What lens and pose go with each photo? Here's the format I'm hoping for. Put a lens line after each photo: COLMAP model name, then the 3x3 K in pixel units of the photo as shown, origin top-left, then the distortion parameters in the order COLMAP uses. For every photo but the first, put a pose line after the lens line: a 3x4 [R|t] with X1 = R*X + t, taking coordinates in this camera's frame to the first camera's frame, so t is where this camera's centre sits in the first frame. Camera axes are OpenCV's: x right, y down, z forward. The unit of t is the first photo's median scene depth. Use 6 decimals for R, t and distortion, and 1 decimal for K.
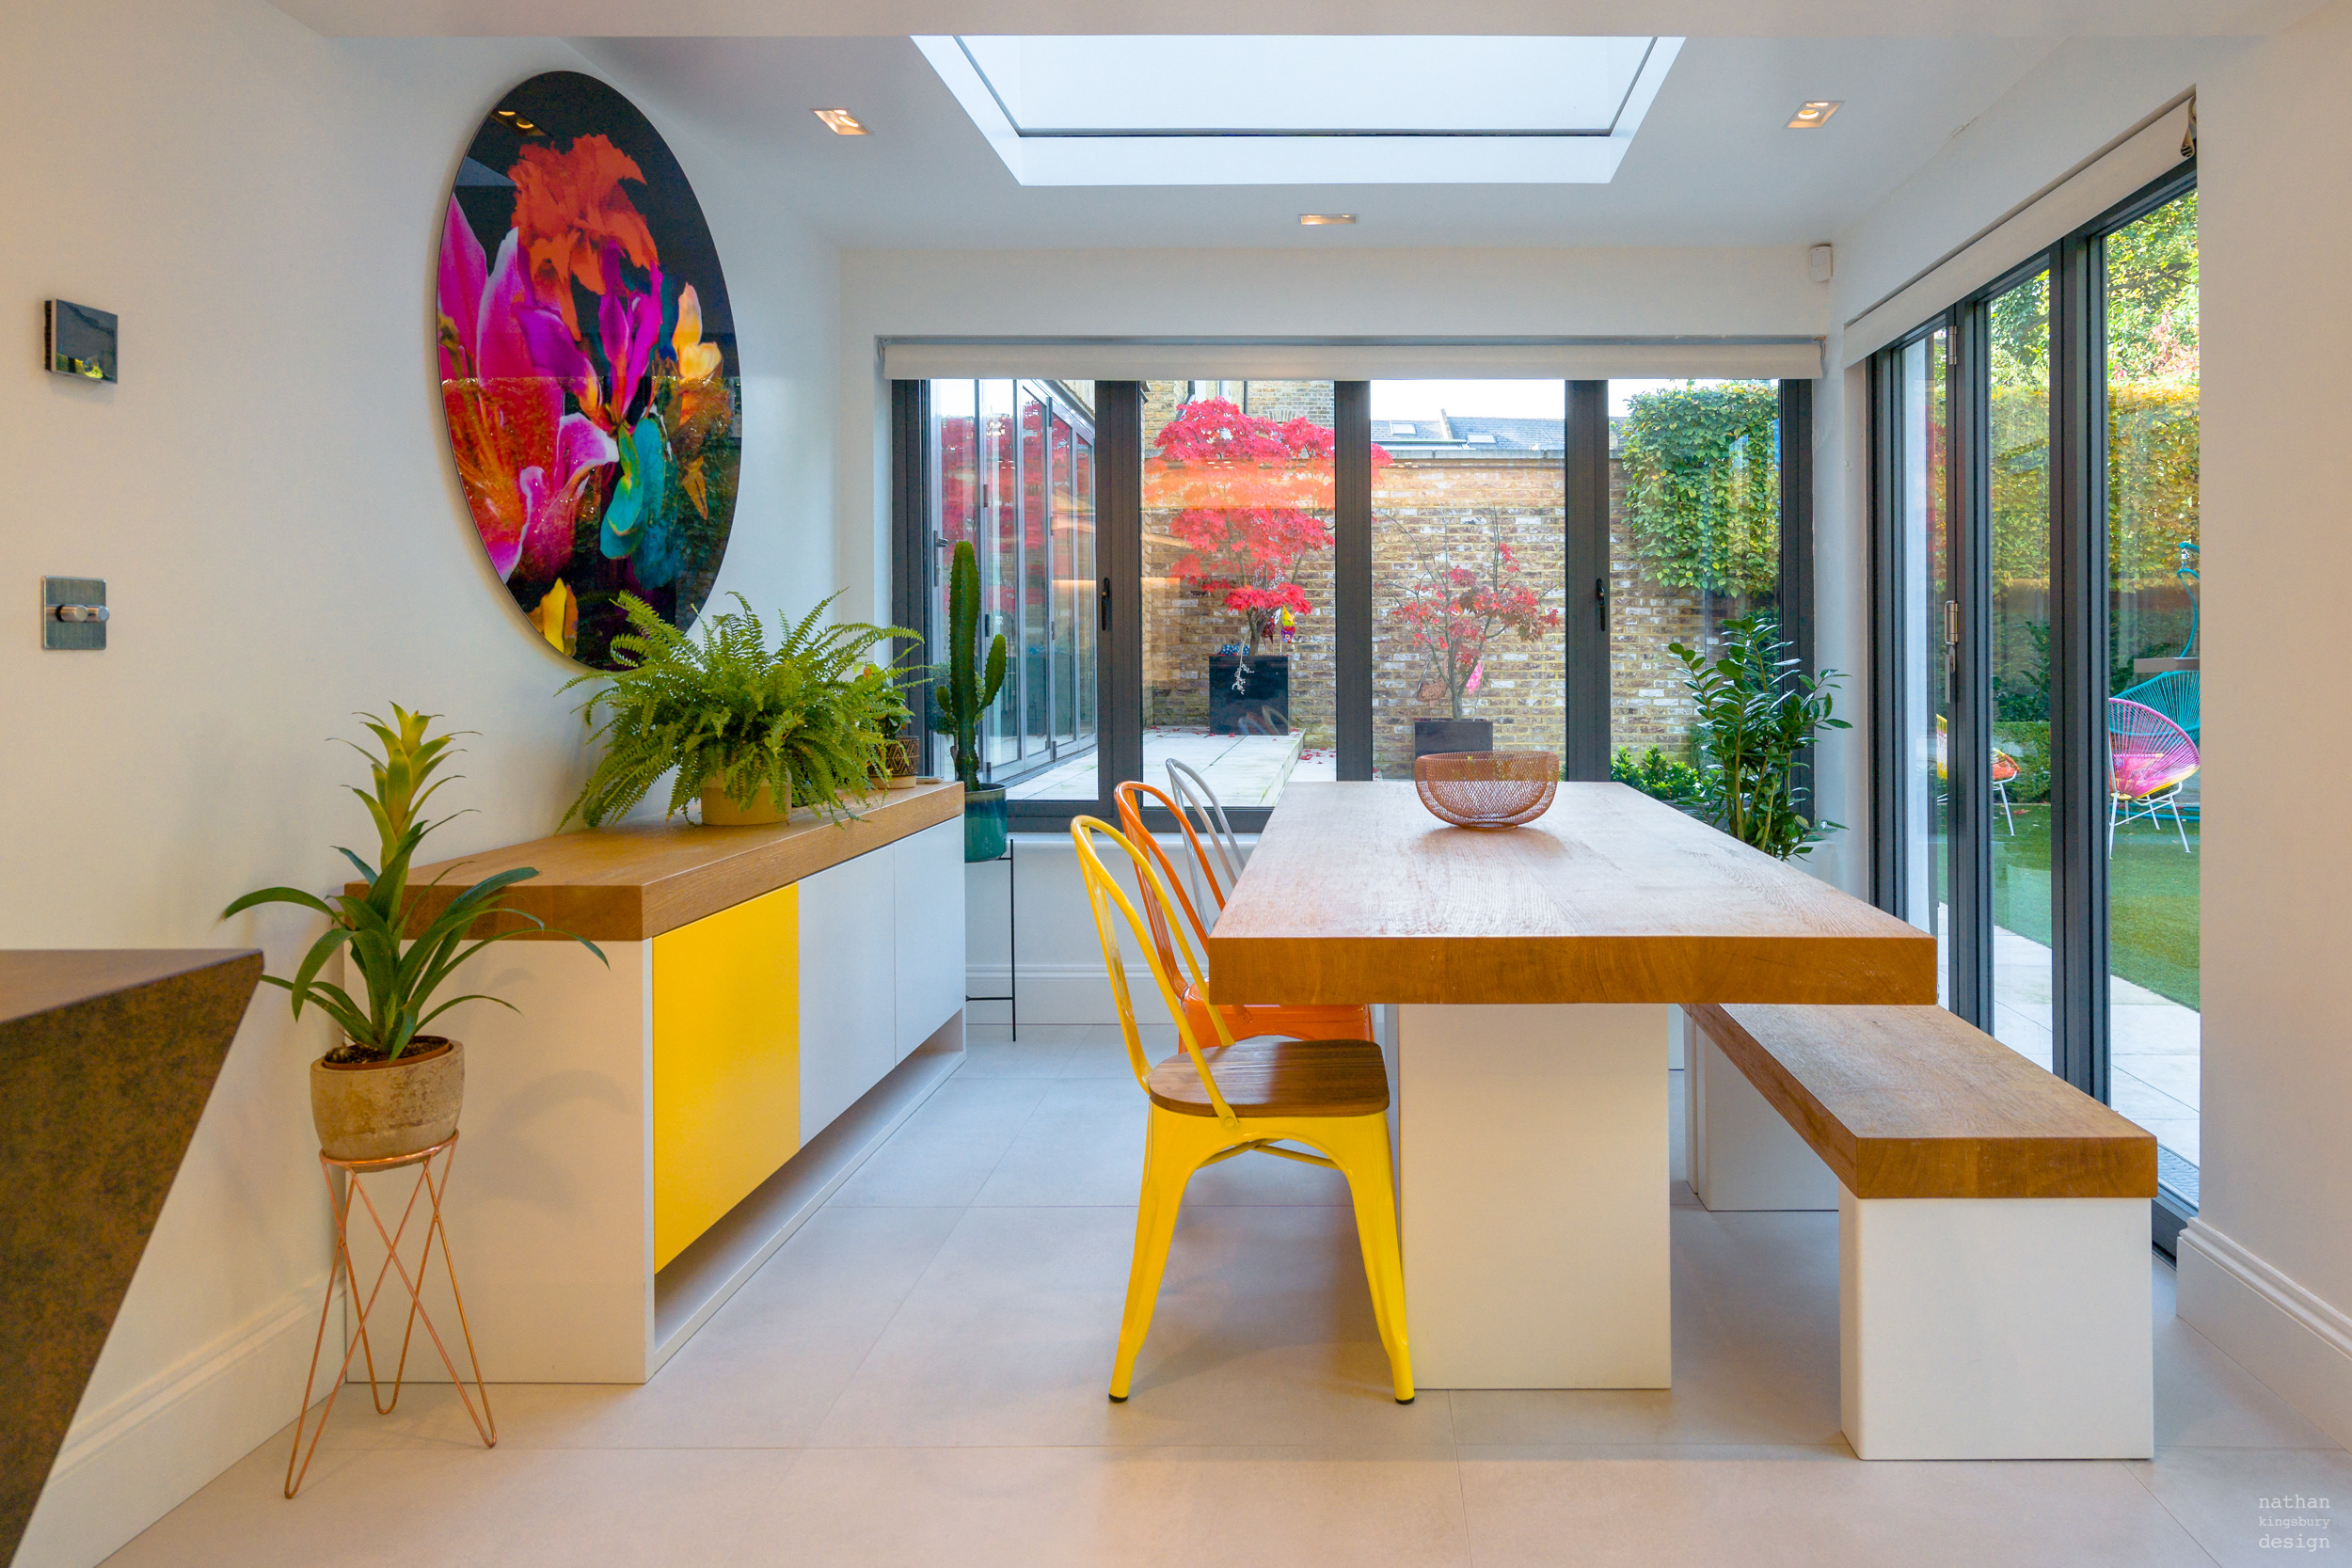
lens RADIAL K [[1391.9, 0, 1176.0], [0, 1391.9, 747.0], [0, 0, 1]] dist [0.000338, -0.000054]
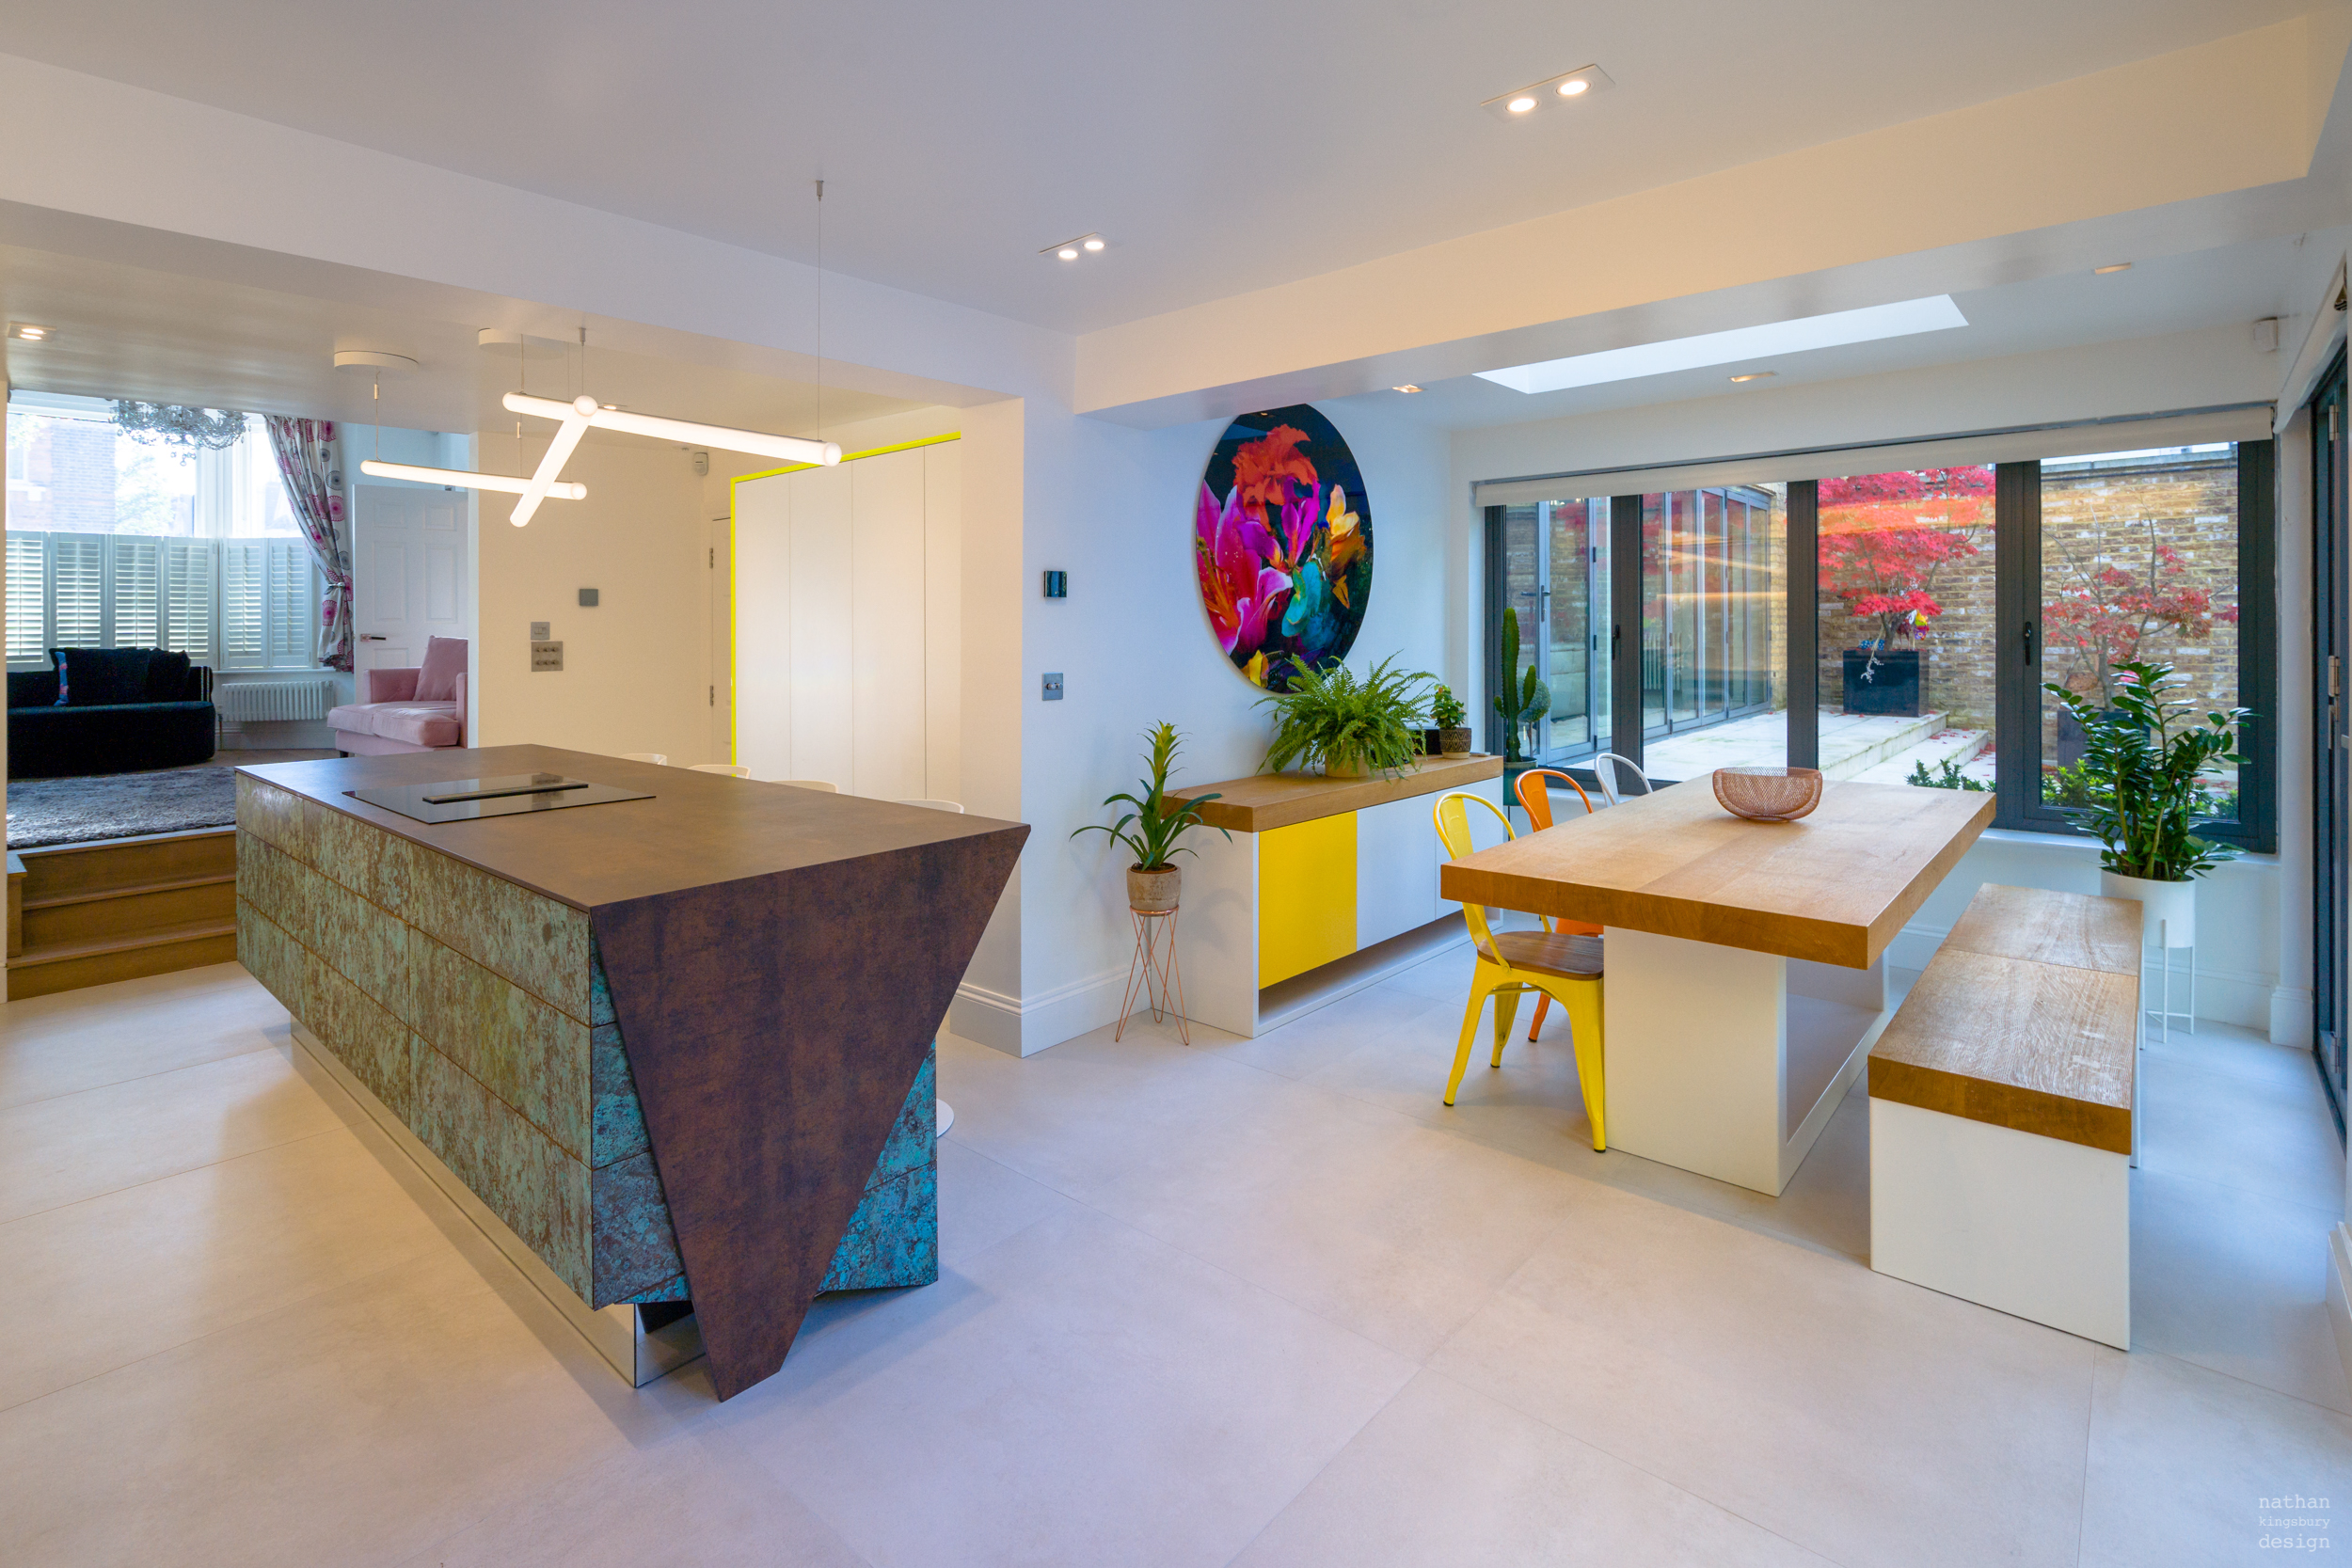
lens RADIAL K [[1107.5, 0, 1176.0], [0, 1107.5, 701.5], [0, 0, 1]] dist [-0.000125, 0.000190]
pose [[0.750642, 0.035760, -0.659740, 0.530363], [-0.019018, 0.999290, 0.032526, -0.094896], [0.660435, -0.011869, 0.750789, -0.291779]]
